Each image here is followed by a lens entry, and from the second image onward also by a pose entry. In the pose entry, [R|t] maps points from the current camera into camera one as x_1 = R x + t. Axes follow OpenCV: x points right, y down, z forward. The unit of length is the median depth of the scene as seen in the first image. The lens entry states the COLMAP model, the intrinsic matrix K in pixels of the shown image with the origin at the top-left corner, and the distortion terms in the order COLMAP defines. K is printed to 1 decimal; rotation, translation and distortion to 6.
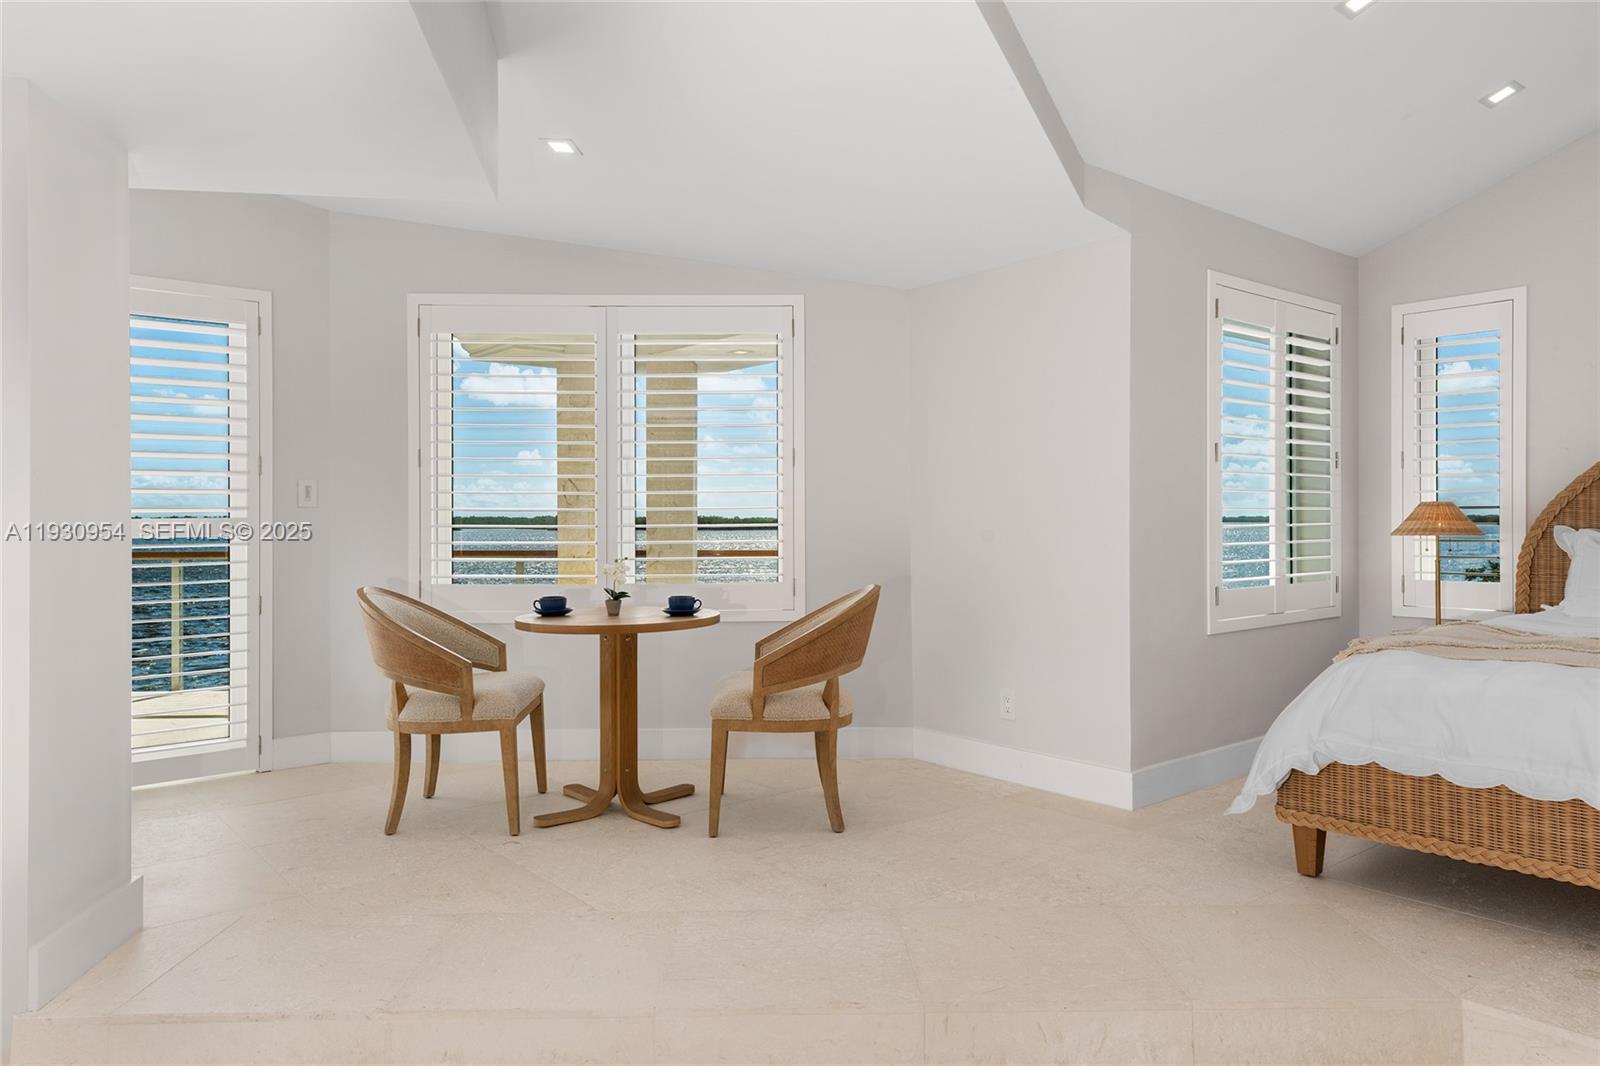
lens RADIAL K [[1069.0, 0, 811.1], [0, 1069.0, 531.9], [0, 0, 1]] dist [-0.012316, -0.005729]
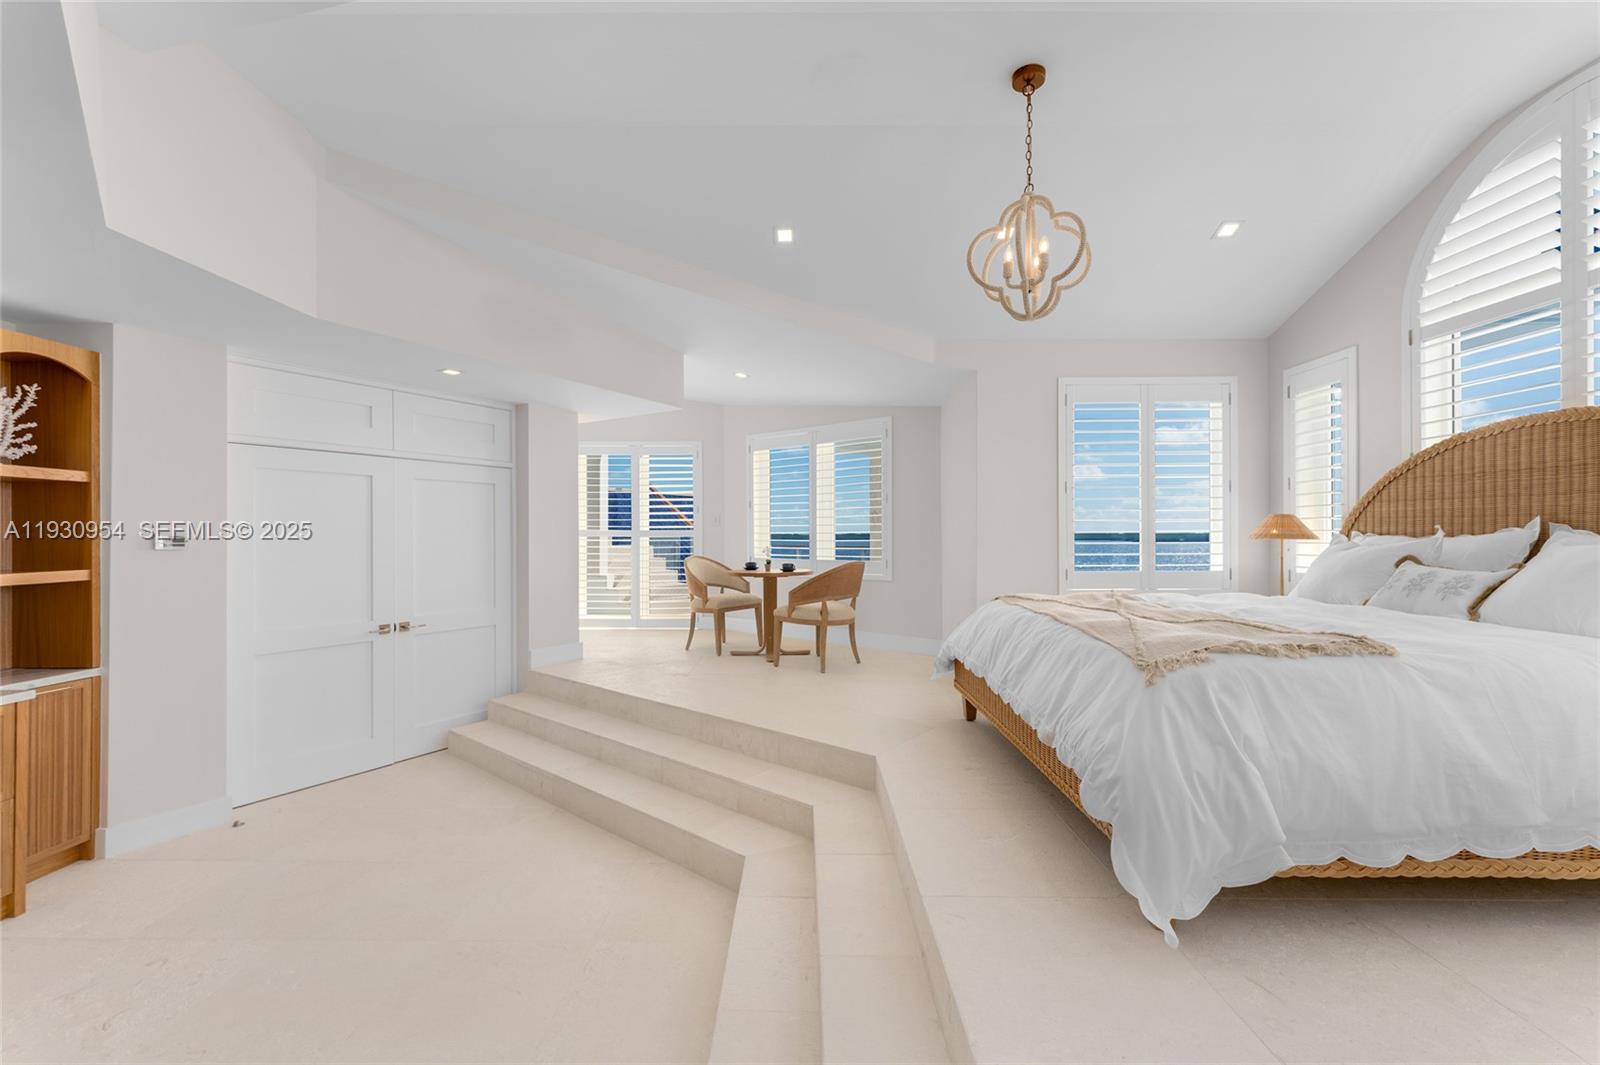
lens RADIAL K [[666.6, 0, 790.8], [0, 666.6, 529.6], [0, 0, 1]] dist [-0.001886, -0.000749]
pose [[0.756586, -0.003133, -0.653887, 0.858896], [-0.003512, 0.999955, -0.008855, 0.002031], [0.653885, 0.008996, 0.756540, -0.071266]]
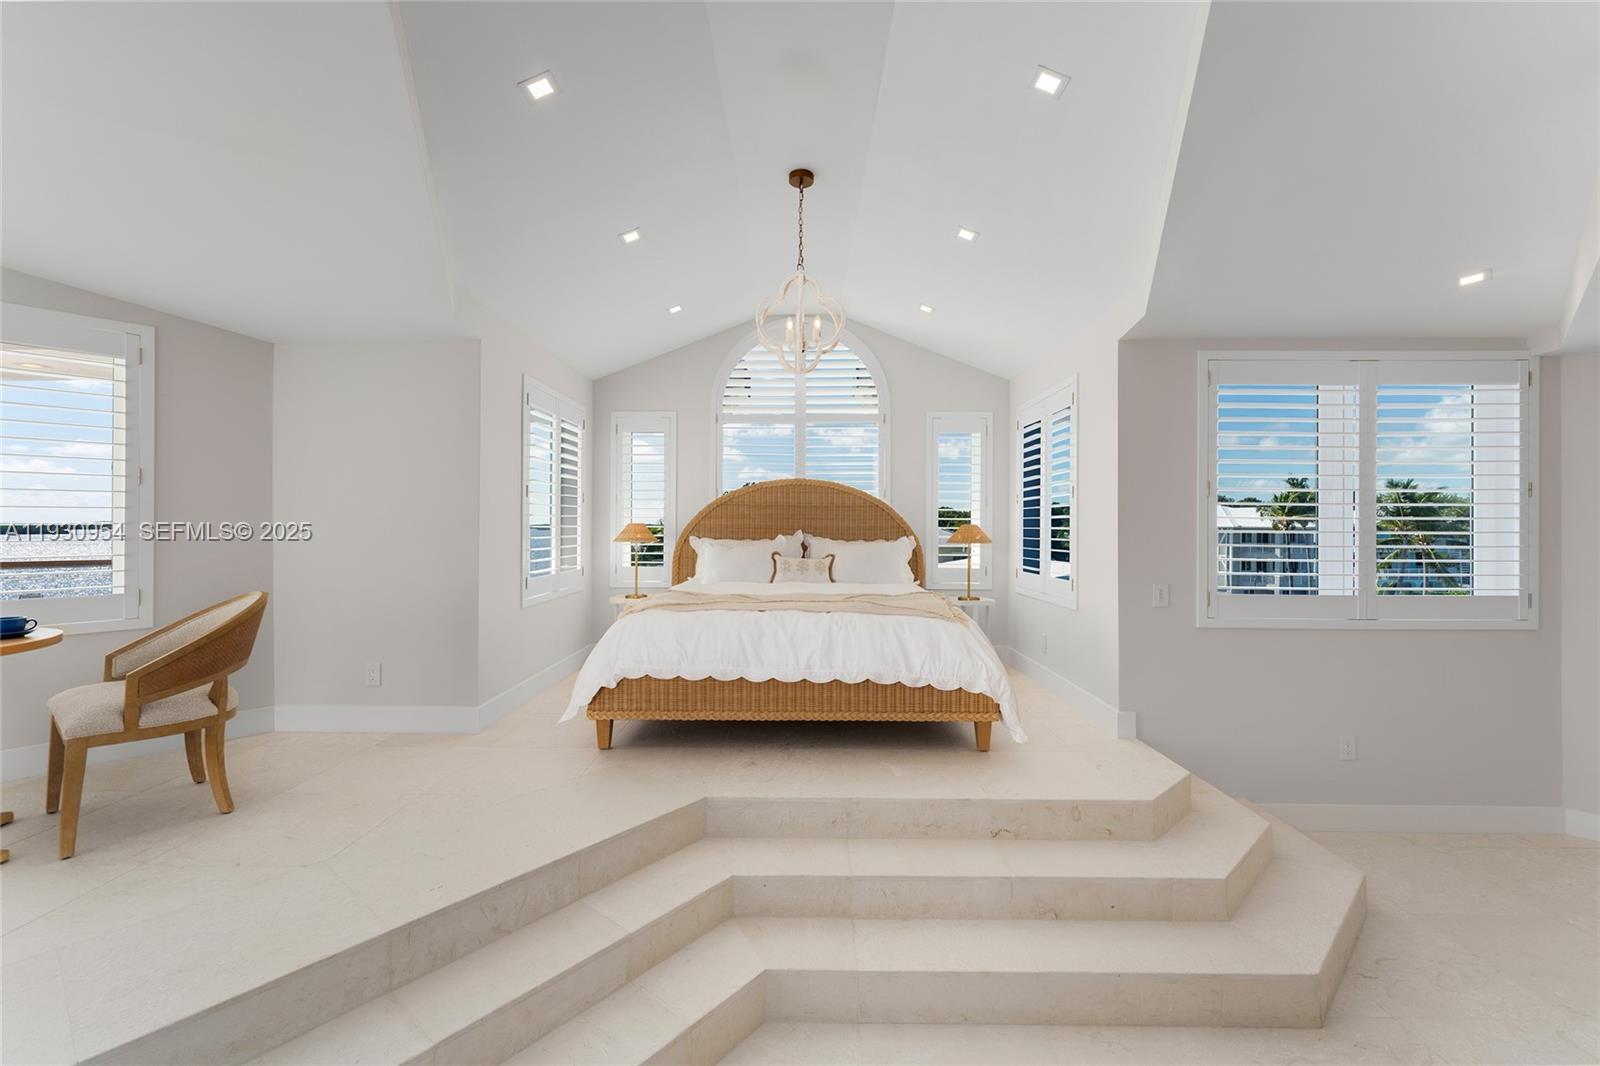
lens RADIAL K [[666.6, 0, 806.6], [0, 666.6, 525.7], [0, 0, 1]] dist [-0.001886, -0.000749]
pose [[0.636438, 0.007024, 0.771296, -0.129482], [0.001445, 0.999946, -0.010298, -0.015937], [-0.771327, 0.007668, 0.636393, 0.074117]]
